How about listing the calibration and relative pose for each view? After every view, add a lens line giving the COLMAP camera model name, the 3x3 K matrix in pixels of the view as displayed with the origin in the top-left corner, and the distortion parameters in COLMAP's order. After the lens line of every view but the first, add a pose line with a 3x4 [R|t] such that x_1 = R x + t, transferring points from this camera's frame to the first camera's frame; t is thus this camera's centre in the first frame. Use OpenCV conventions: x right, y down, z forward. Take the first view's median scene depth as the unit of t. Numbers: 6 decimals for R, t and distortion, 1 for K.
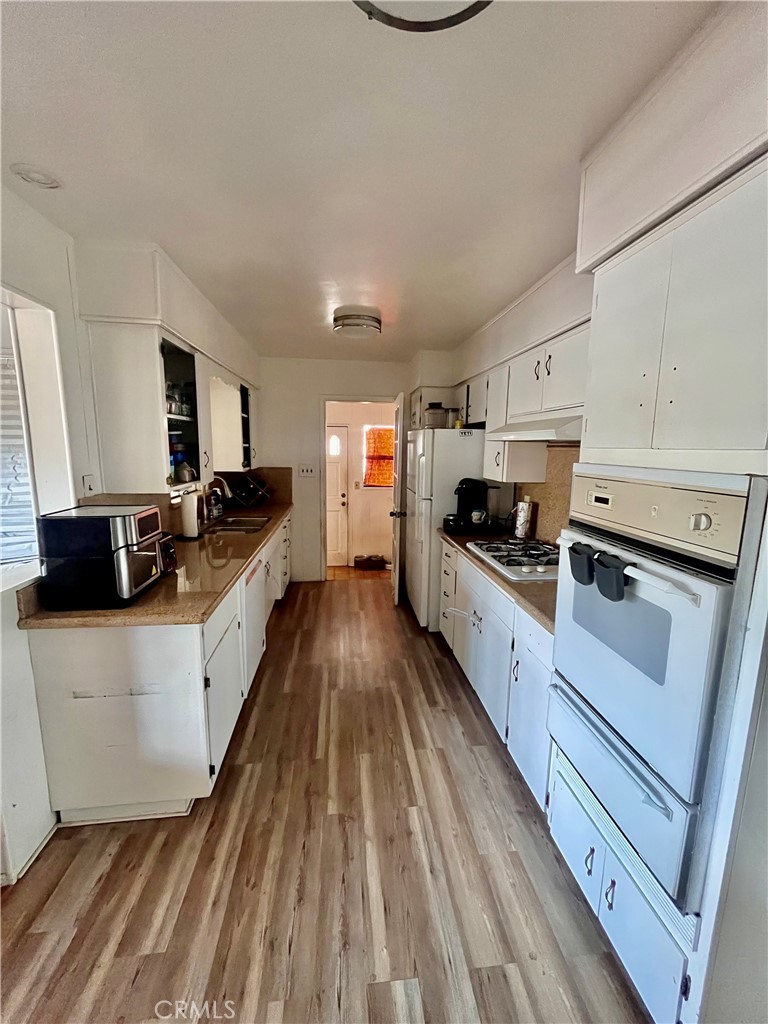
lens RADIAL K [[413.7, 0, 384.9], [0, 413.7, 511.6], [0, 0, 1]] dist [-0.000295, 0.000489]
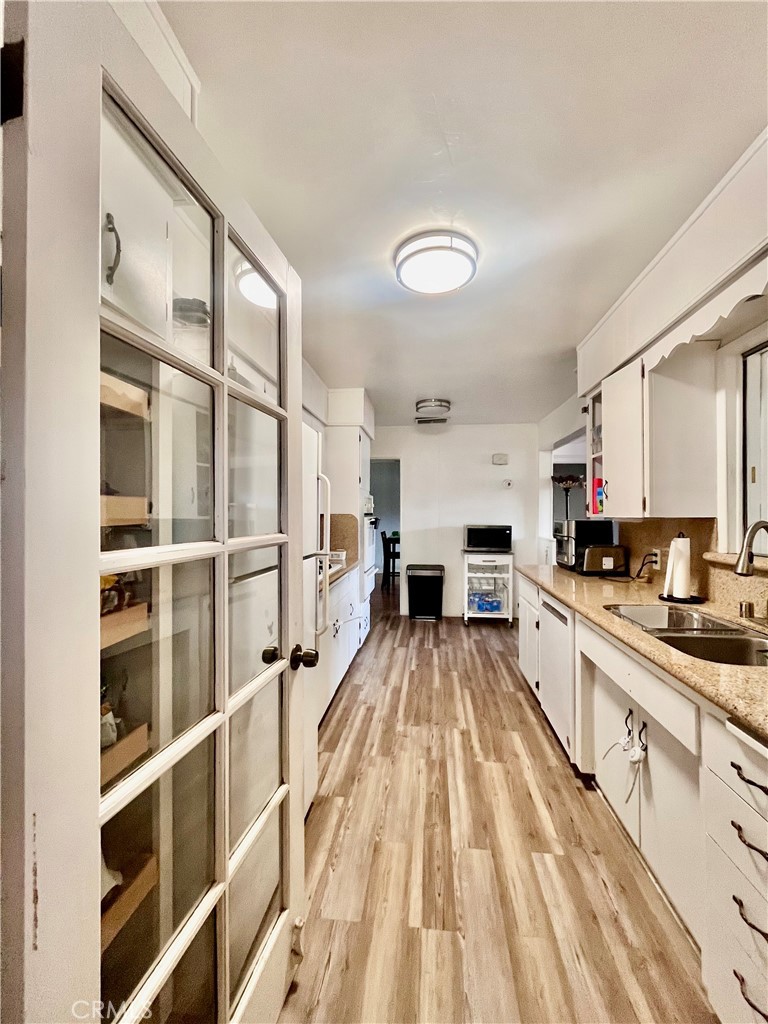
lens RADIAL K [[413.7, 0, 384.7], [0, 413.7, 510.7], [0, 0, 1]] dist [-0.000295, 0.000489]
pose [[-0.975032, -0.006447, 0.221969, -0.173395], [0.027266, 0.988539, 0.148481, -0.238278], [-0.220382, 0.150826, -0.963682, 2.104206]]
